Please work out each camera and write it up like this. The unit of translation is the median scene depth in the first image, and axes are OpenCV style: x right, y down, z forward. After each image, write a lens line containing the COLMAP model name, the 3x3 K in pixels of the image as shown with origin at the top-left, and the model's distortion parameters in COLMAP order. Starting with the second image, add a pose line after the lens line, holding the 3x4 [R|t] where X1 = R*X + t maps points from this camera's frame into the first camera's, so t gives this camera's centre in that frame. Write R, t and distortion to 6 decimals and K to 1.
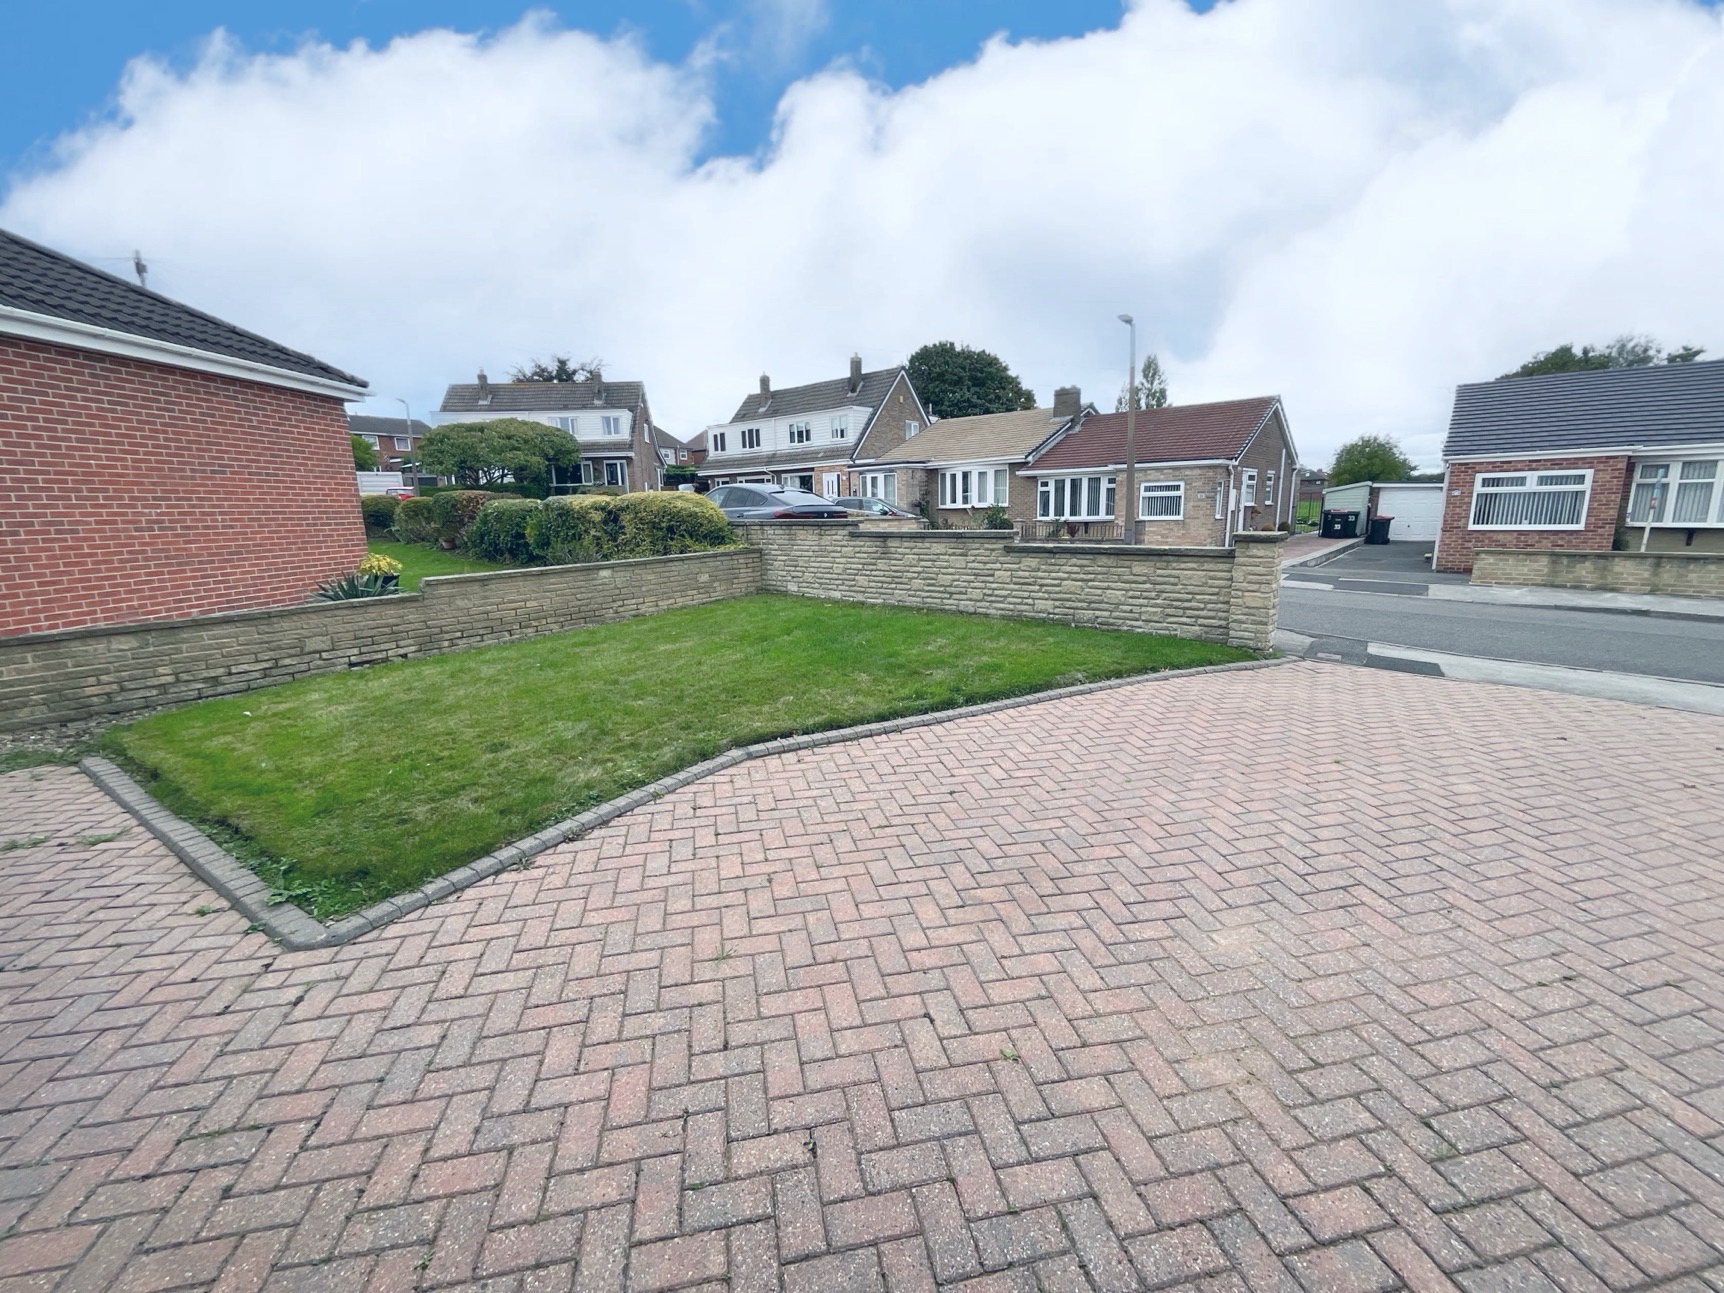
lens RADIAL K [[696.2, 0, 862.6], [0, 696.2, 647.1], [0, 0, 1]] dist [-0.002341, 0.001078]
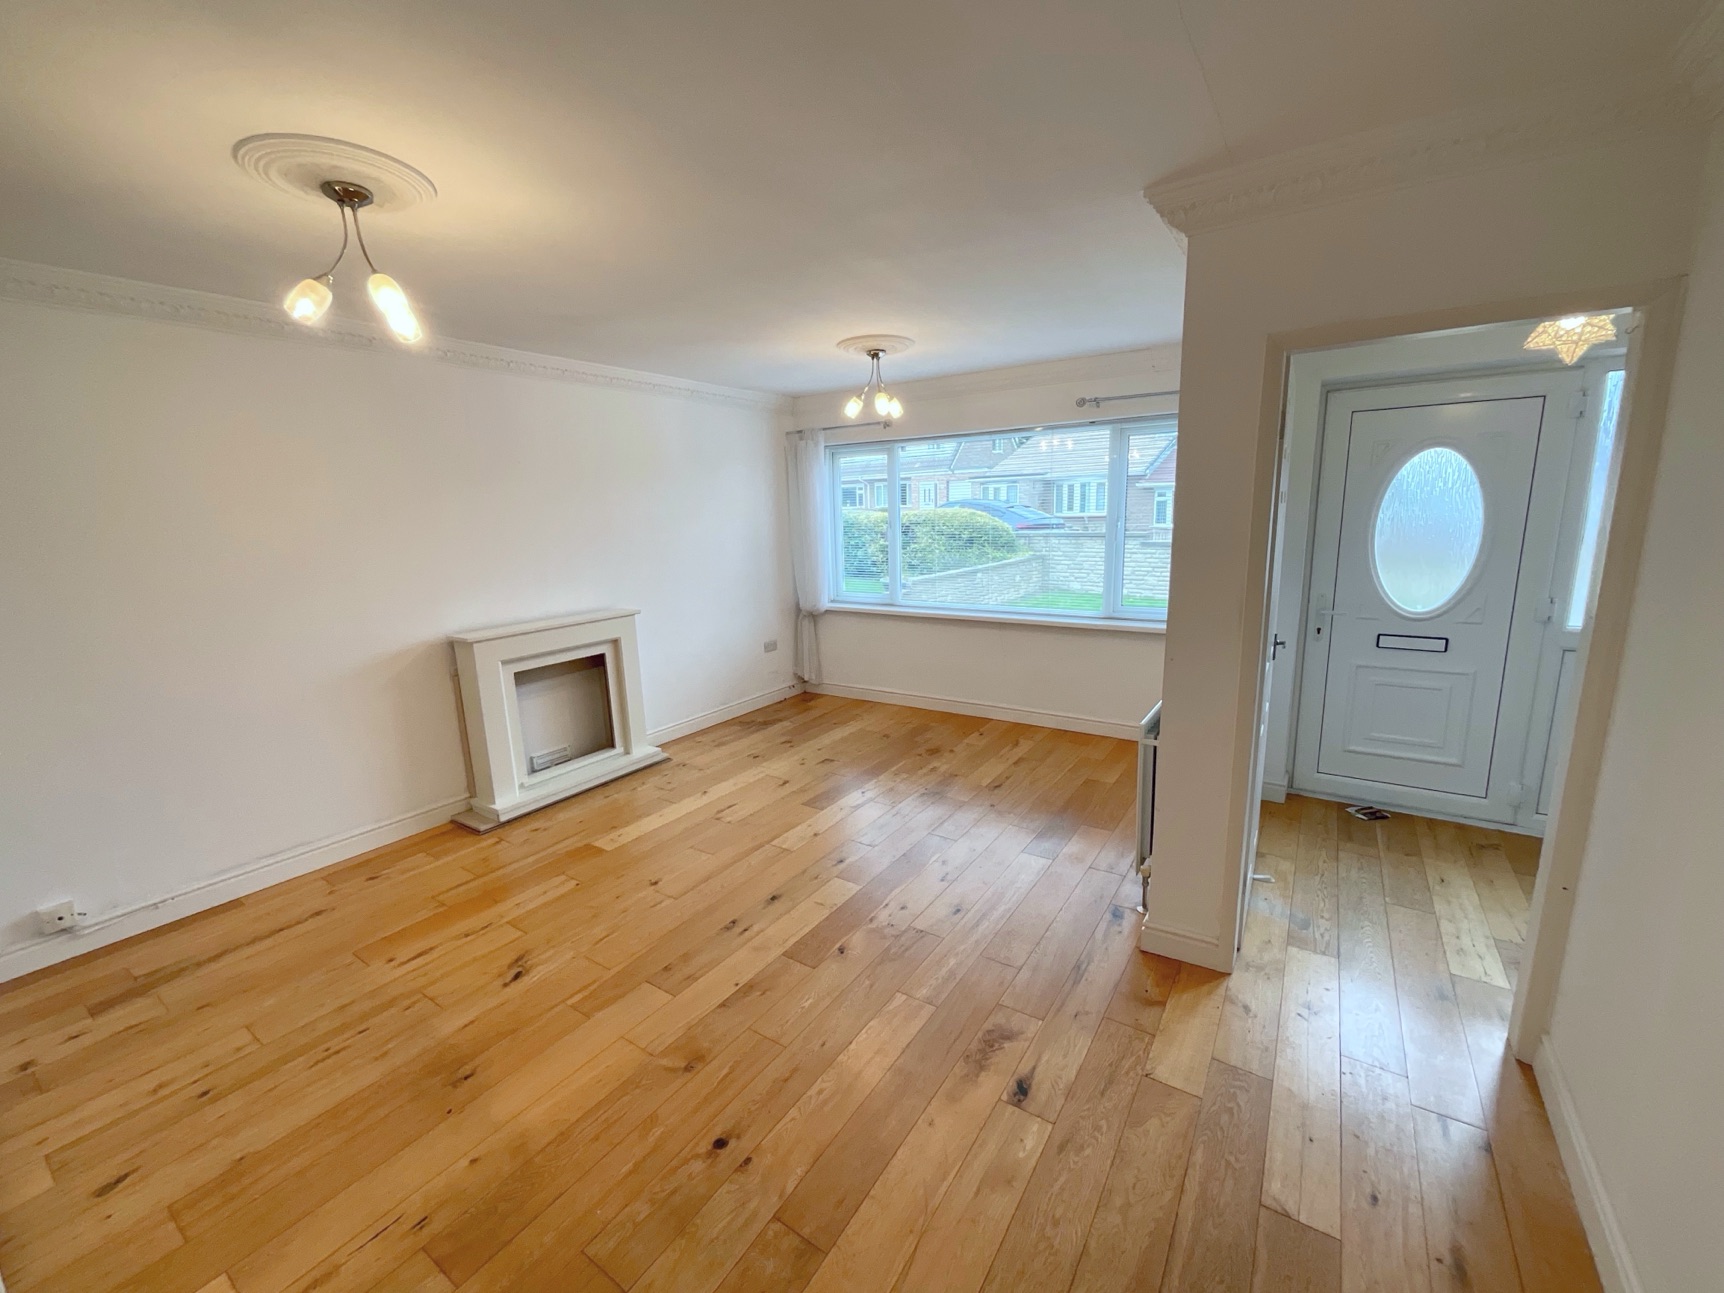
lens RADIAL K [[696.2, 0, 862.6], [0, 696.2, 647.1], [0, 0, 1]] dist [-0.002341, 0.001078]
pose [[0.999994, -0.002946, 0.002004, -0.341025], [0.002951, 0.999992, -0.002623, 0.018787], [-0.001996, 0.002629, 0.999995, -0.178176]]
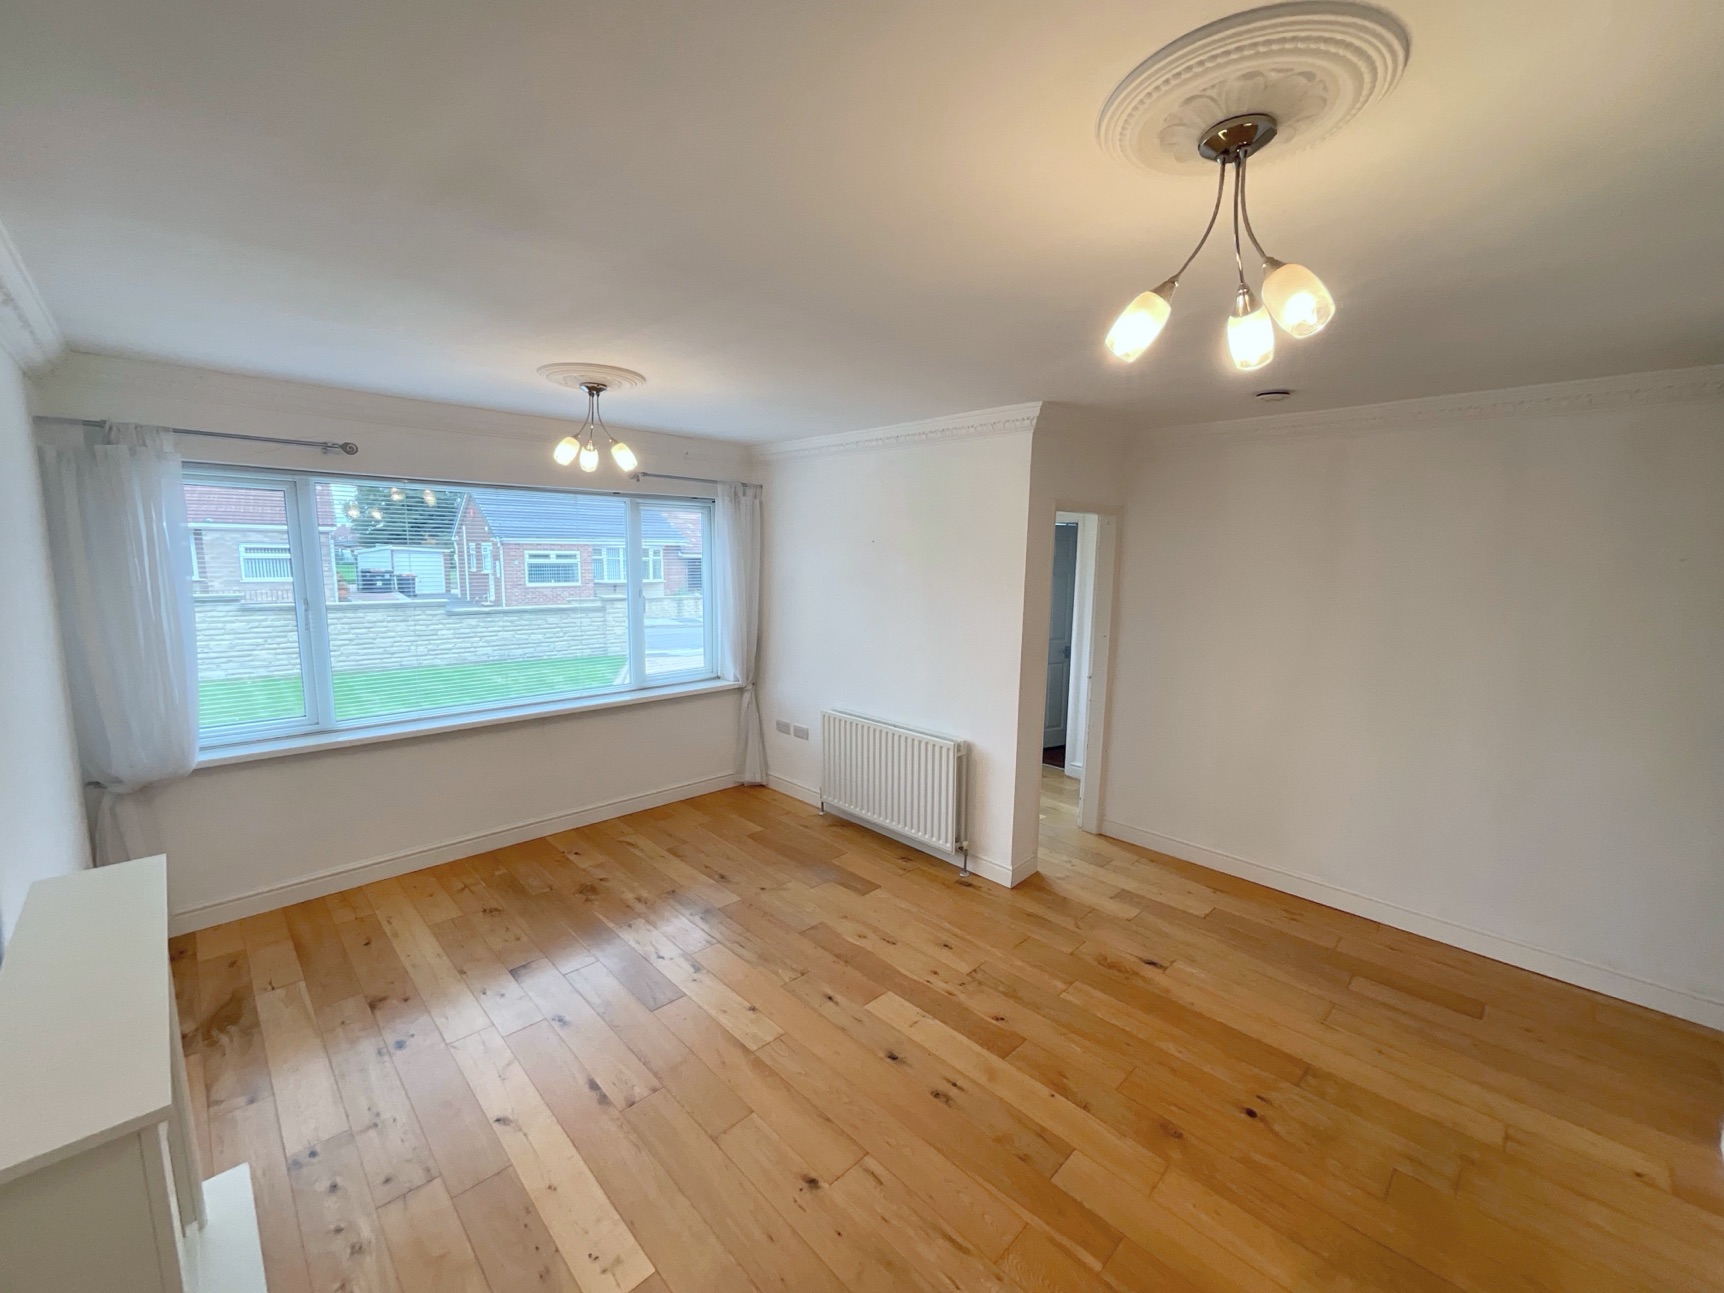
lens RADIAL K [[697.8, 0, 862.0], [0, 697.8, 646.5], [0, 0, 1]] dist [-0.000572, 0.007360]
pose [[0.204261, -0.105652, 0.973198, -0.512241], [0.174044, 0.982239, 0.070104, -0.018234], [-0.963320, 0.155060, 0.219021, -0.031257]]
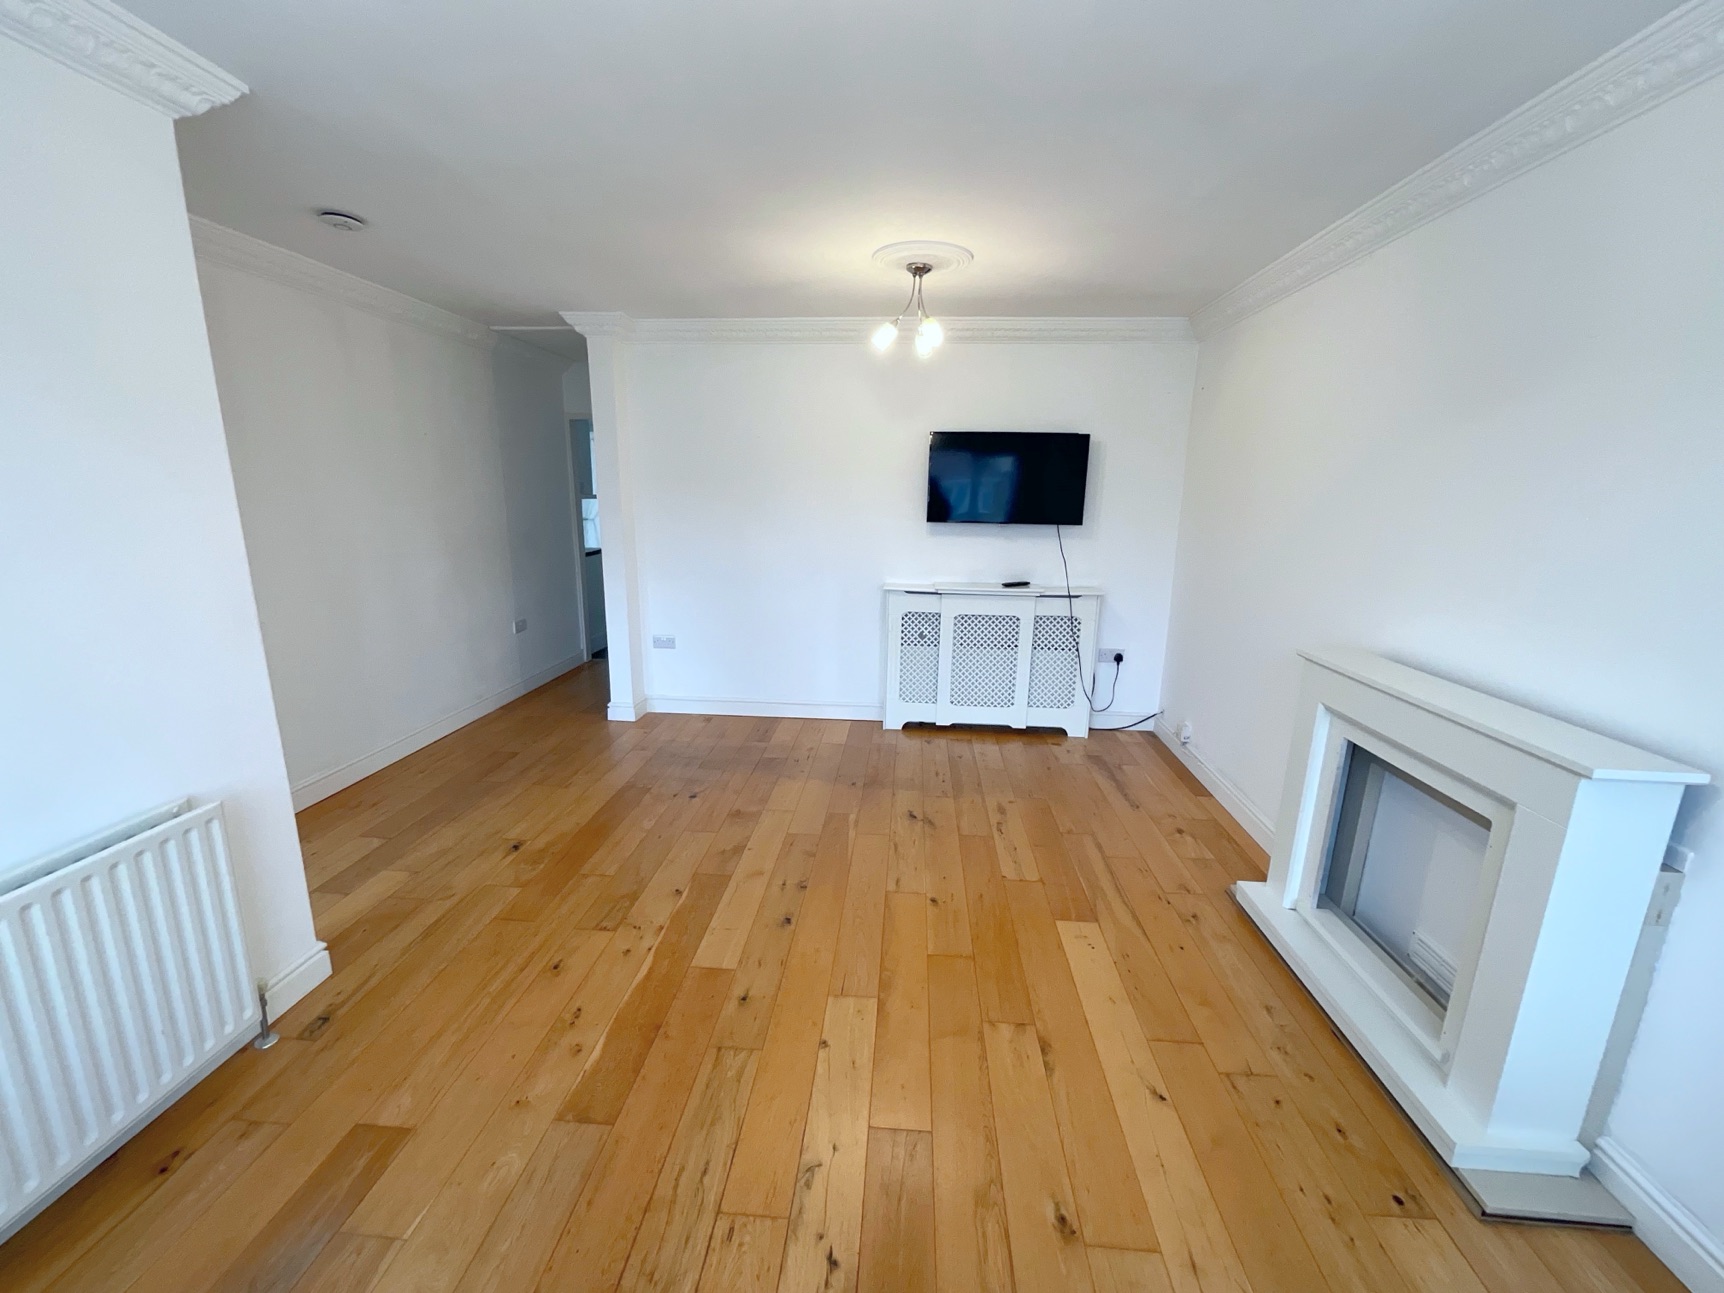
lens RADIAL K [[707.6, 0, 856.4], [0, 707.6, 653.0], [0, 0, 1]] dist [-0.013489, 0.000128]
pose [[-0.874843, 0.120966, -0.469060, -0.309744], [-0.089851, 0.910993, 0.402516, -0.037477], [0.476001, 0.394284, -0.786106, 0.123481]]
